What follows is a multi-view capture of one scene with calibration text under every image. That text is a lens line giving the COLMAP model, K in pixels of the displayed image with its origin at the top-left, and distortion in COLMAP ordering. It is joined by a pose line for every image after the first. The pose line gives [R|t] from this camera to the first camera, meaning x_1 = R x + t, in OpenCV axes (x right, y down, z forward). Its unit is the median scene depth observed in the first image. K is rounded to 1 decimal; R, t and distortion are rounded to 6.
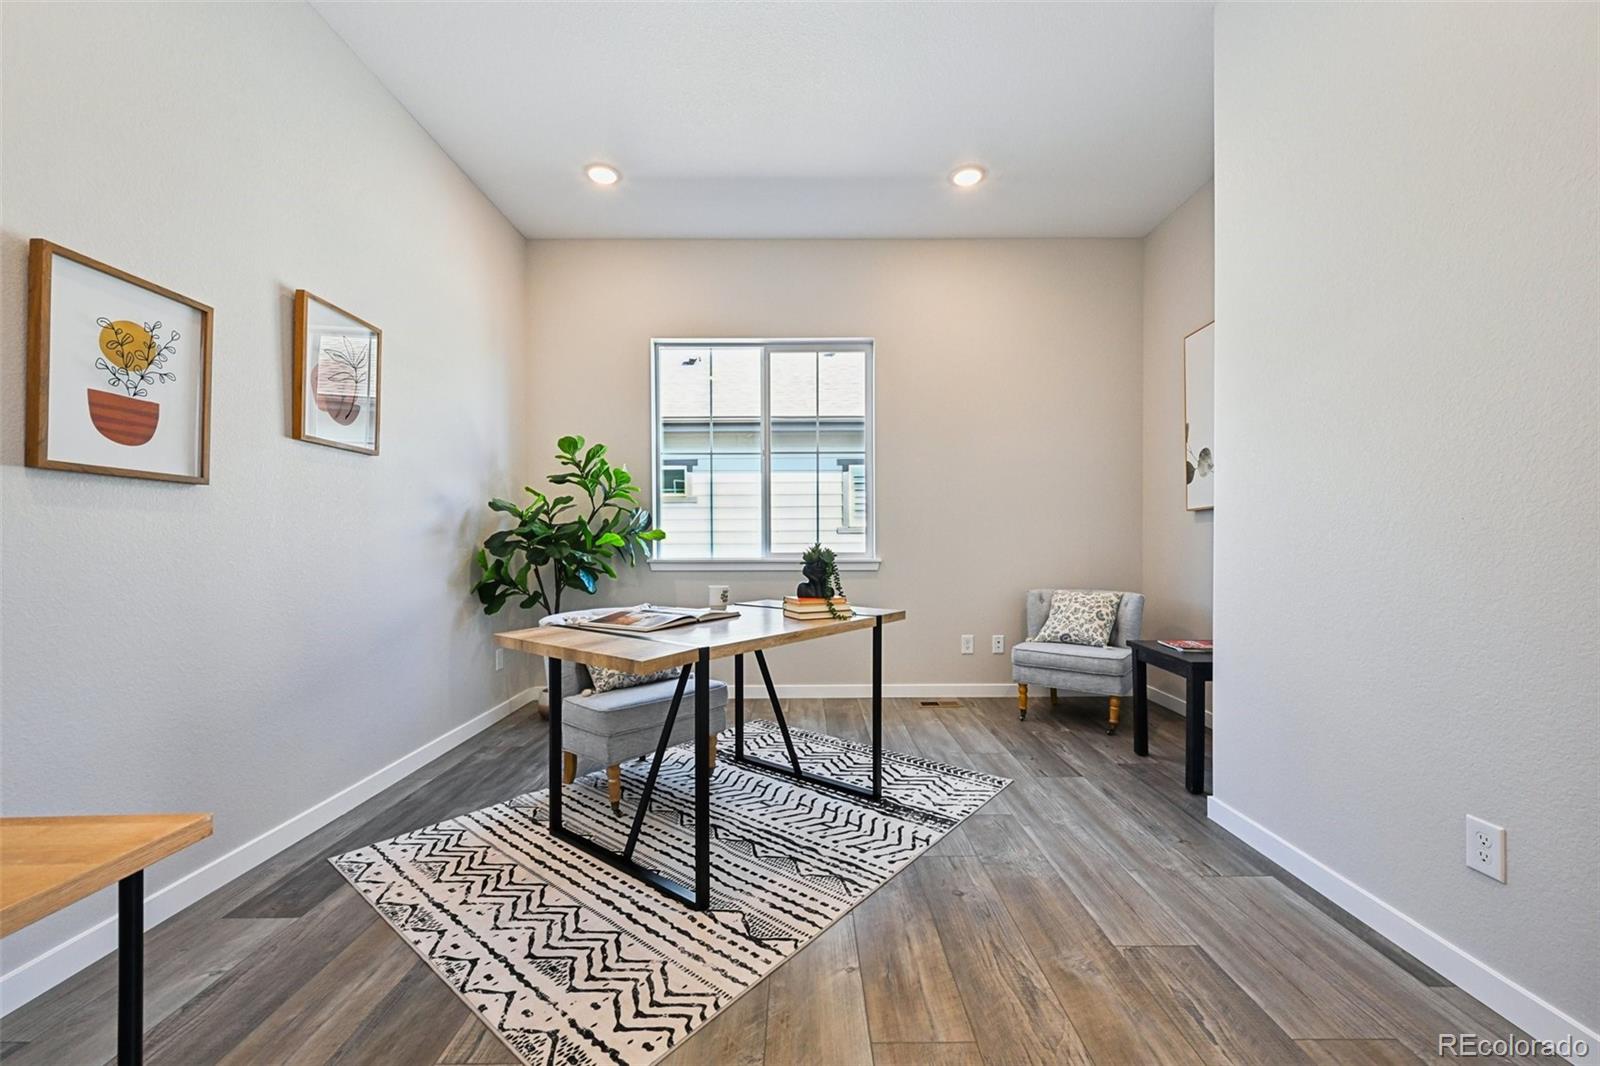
lens RADIAL K [[637.3, 0, 807.8], [0, 637.3, 544.6], [0, 0, 1]] dist [-0.000573, -0.000287]
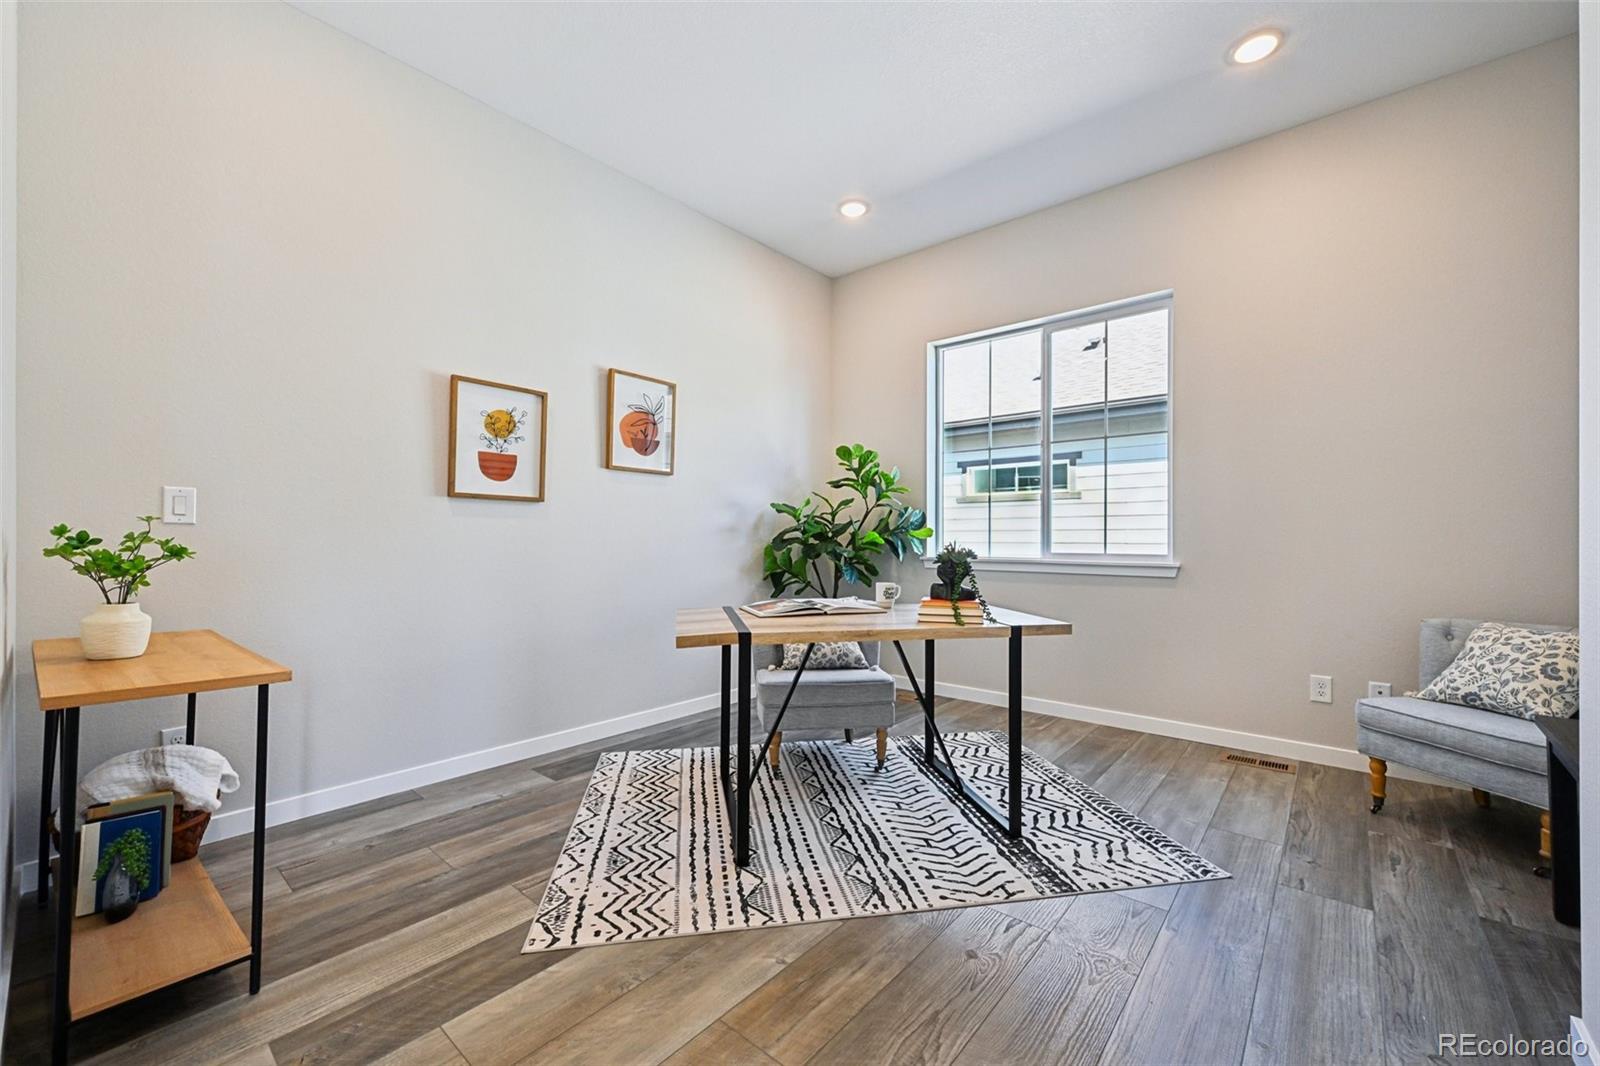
lens RADIAL K [[638.9, 0, 806.1], [0, 638.9, 533.2], [0, 0, 1]] dist [-0.000475, 0.000054]
pose [[0.757005, 0.000767, -0.653409, 0.464683], [-0.010844, 0.999876, -0.011391, -0.001872], [0.653320, 0.015709, 0.756919, 0.150500]]
